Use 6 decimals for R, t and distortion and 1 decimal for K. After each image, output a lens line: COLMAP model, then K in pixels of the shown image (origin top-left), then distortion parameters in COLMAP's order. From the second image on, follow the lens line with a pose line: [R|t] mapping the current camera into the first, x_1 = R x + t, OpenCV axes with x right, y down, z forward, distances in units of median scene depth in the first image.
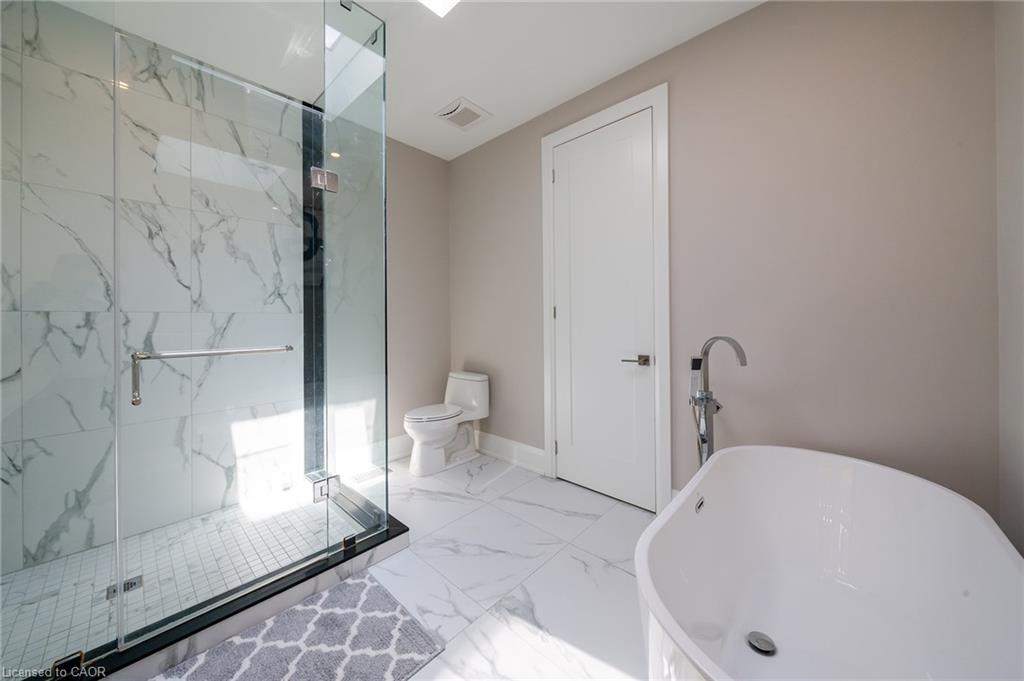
lens RADIAL K [[353.6, 0, 519.4], [0, 353.6, 314.1], [0, 0, 1]] dist [0.000213, 0.000004]
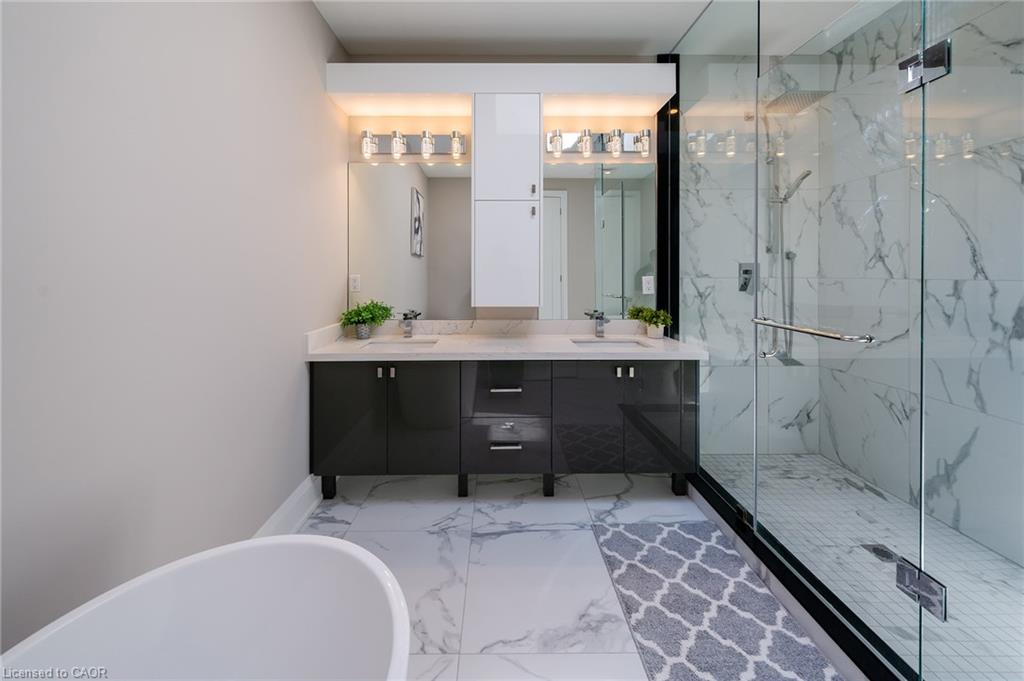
lens RADIAL K [[353.6, 0, 492.4], [0, 353.6, 279.0], [0, 0, 1]] dist [0.000213, 0.000004]
pose [[-0.731106, 0.003844, -0.682253, 0.337211], [0.002319, 0.999992, 0.003149, -0.015082], [0.682260, 0.000720, -0.731109, 0.844315]]
